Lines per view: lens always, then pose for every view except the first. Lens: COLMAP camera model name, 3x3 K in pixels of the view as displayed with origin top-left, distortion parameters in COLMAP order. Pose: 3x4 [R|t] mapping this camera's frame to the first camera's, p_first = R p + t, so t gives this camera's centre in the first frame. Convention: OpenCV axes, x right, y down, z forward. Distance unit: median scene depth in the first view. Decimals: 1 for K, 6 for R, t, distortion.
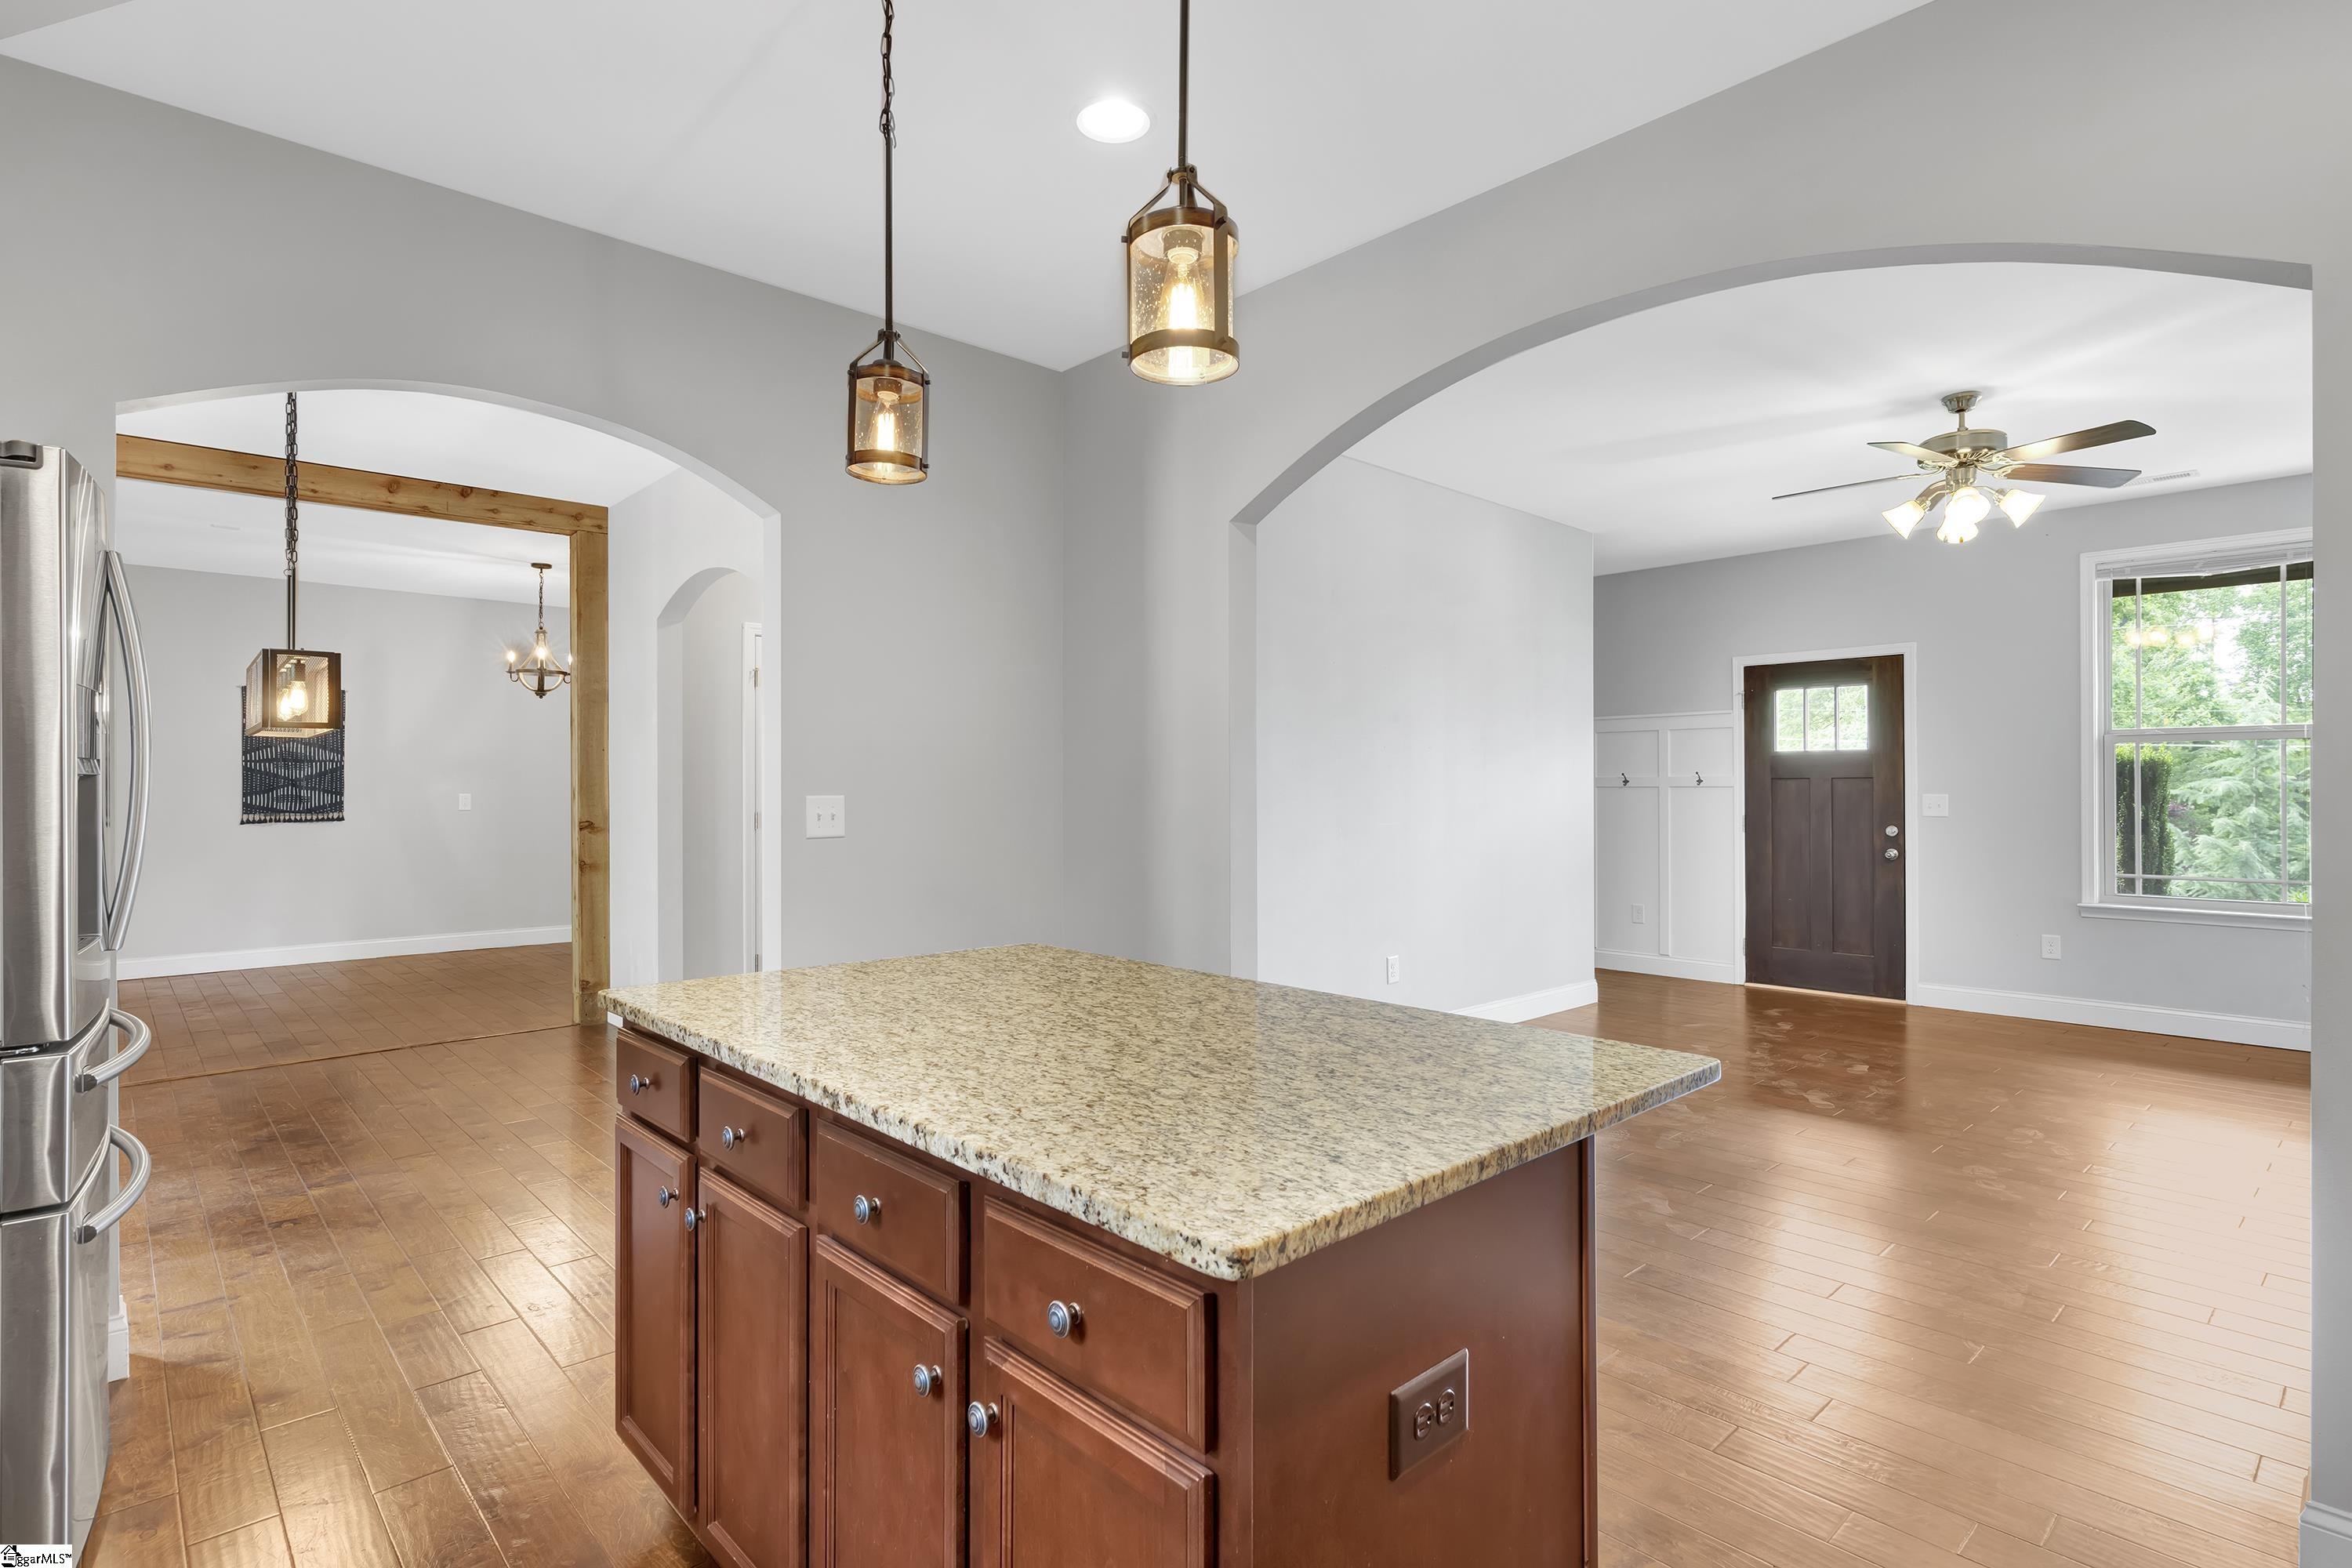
lens RADIAL K [[1169.1, 0, 1178.5], [0, 1169.1, 785.5], [0, 0, 1]] dist [0.001519, 0.000299]
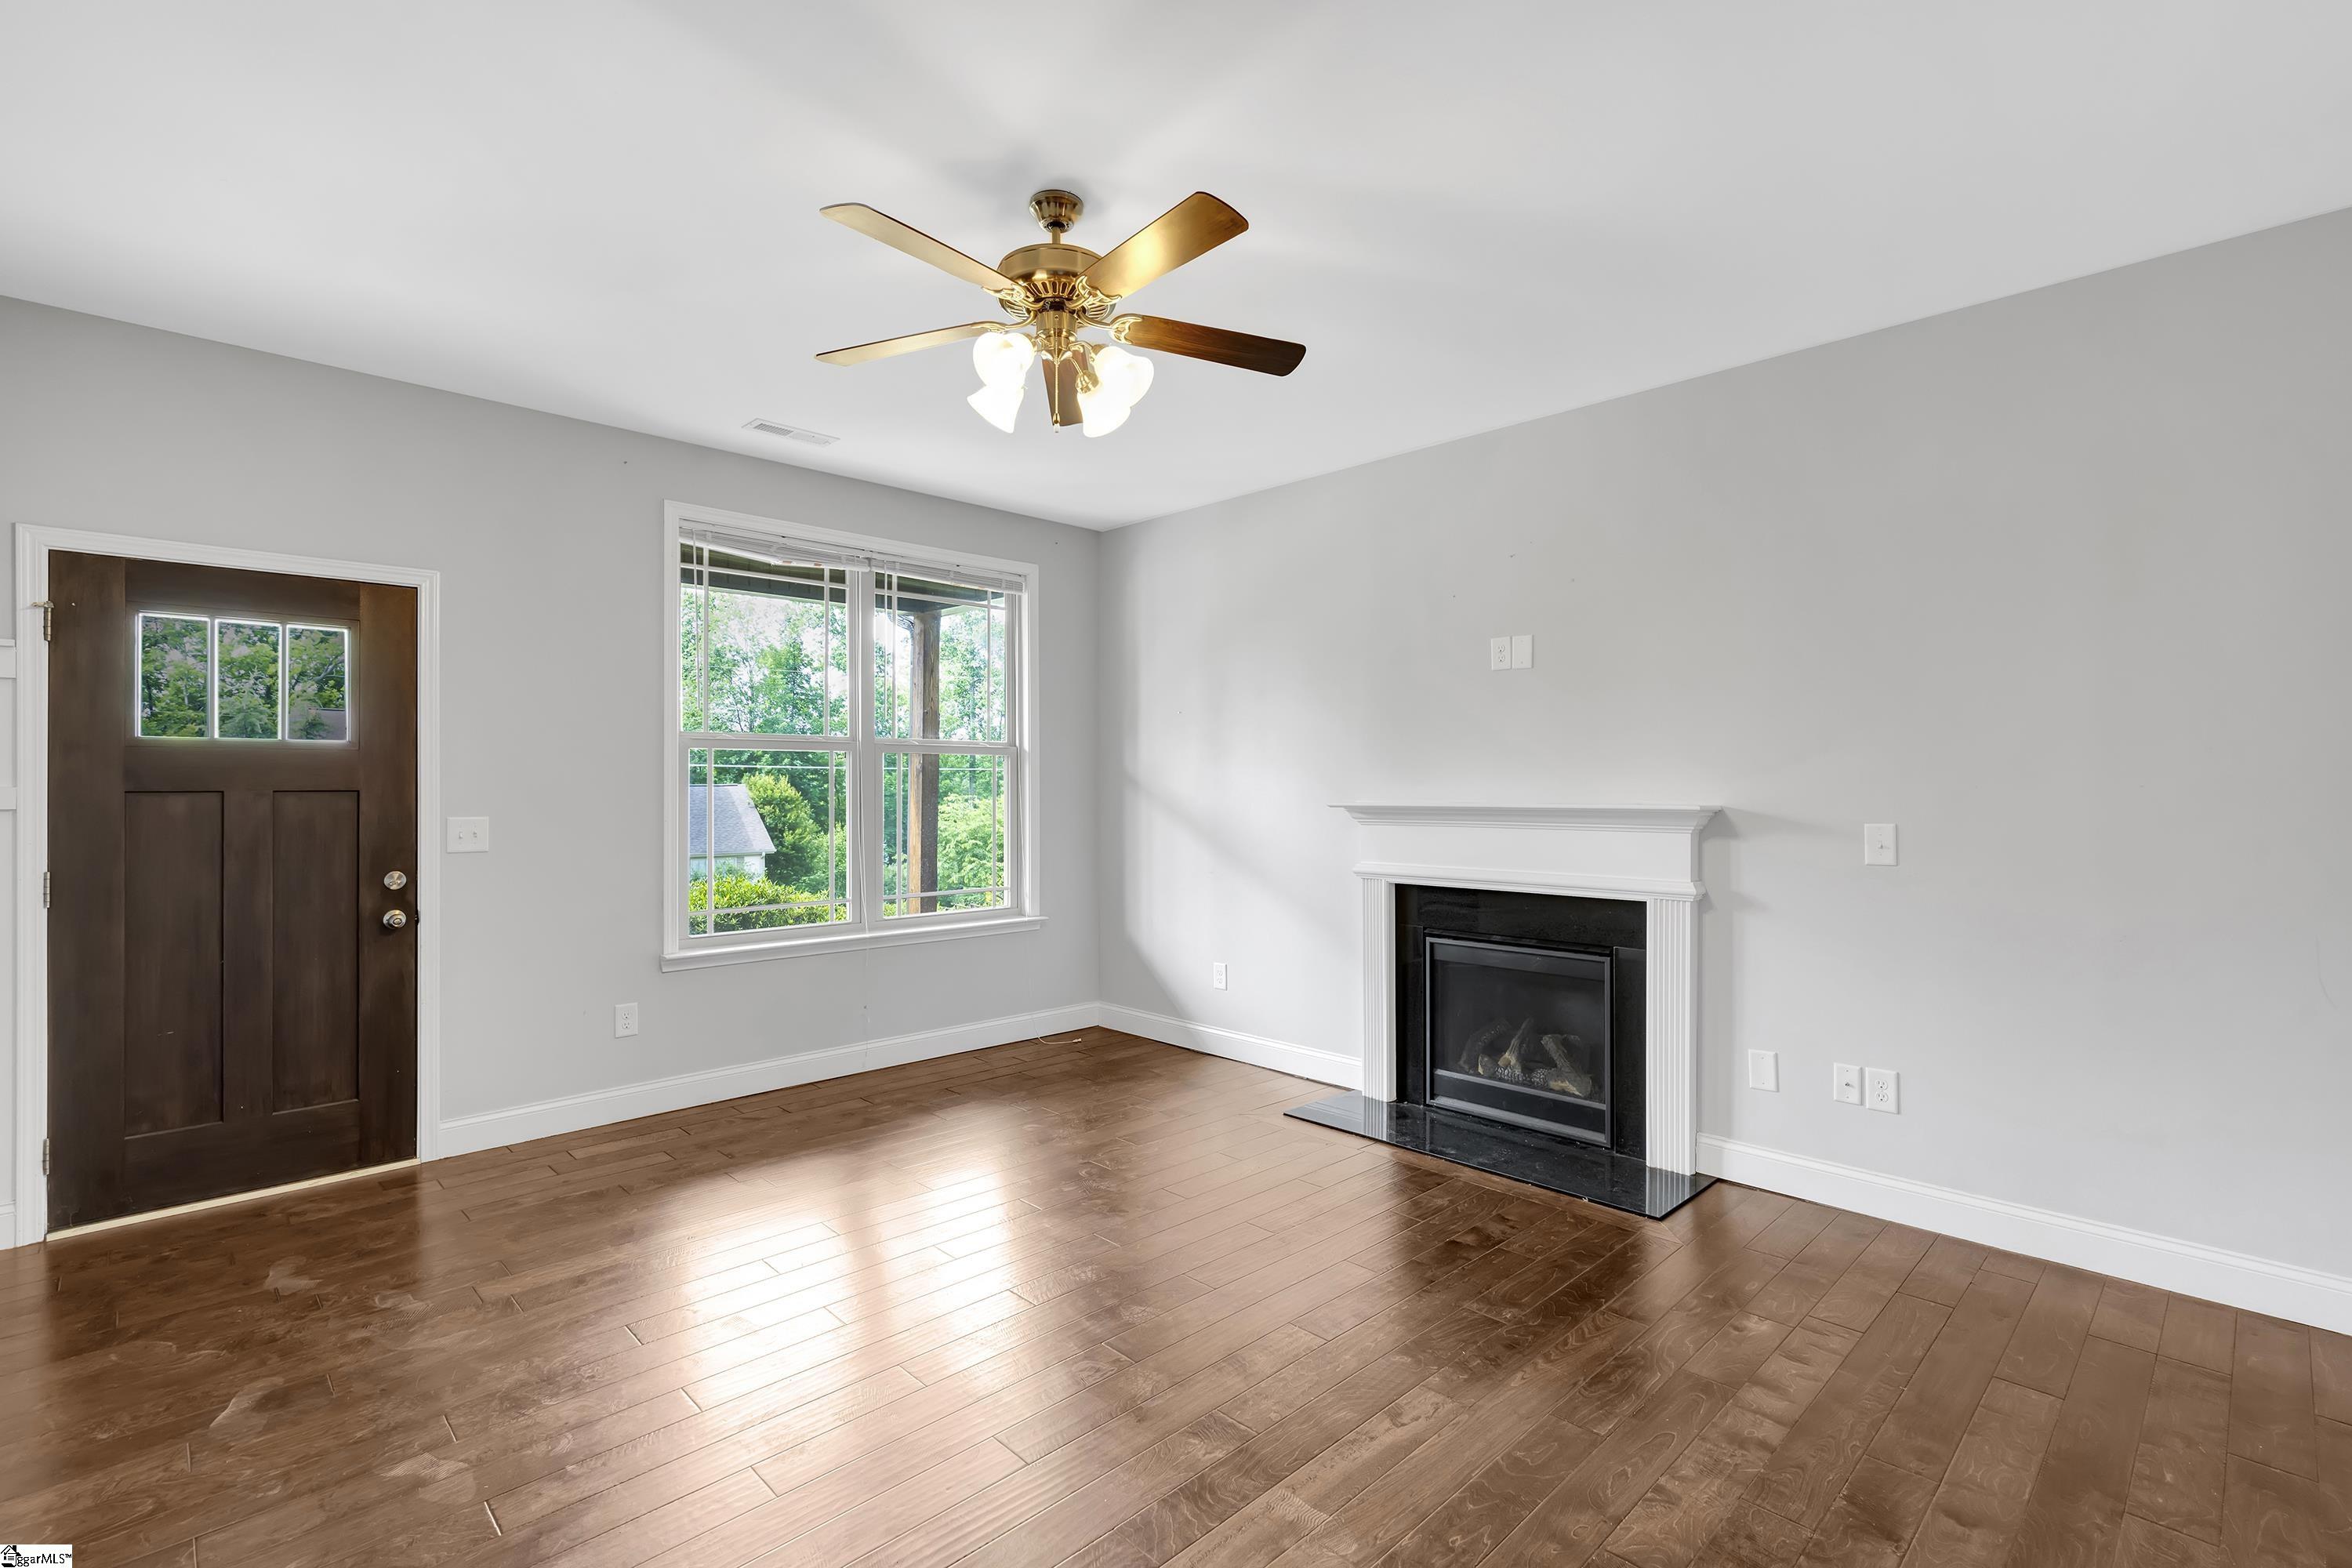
lens RADIAL K [[1072.6, 0, 1181.5], [0, 1072.6, 790.6], [0, 0, 1]] dist [-0.004874, 0.002521]
pose [[-0.028022, -0.006969, 0.999583, 0.052932], [-0.001932, 0.999974, 0.006917, -0.011771], [-0.999605, -0.001737, -0.028035, 0.615682]]
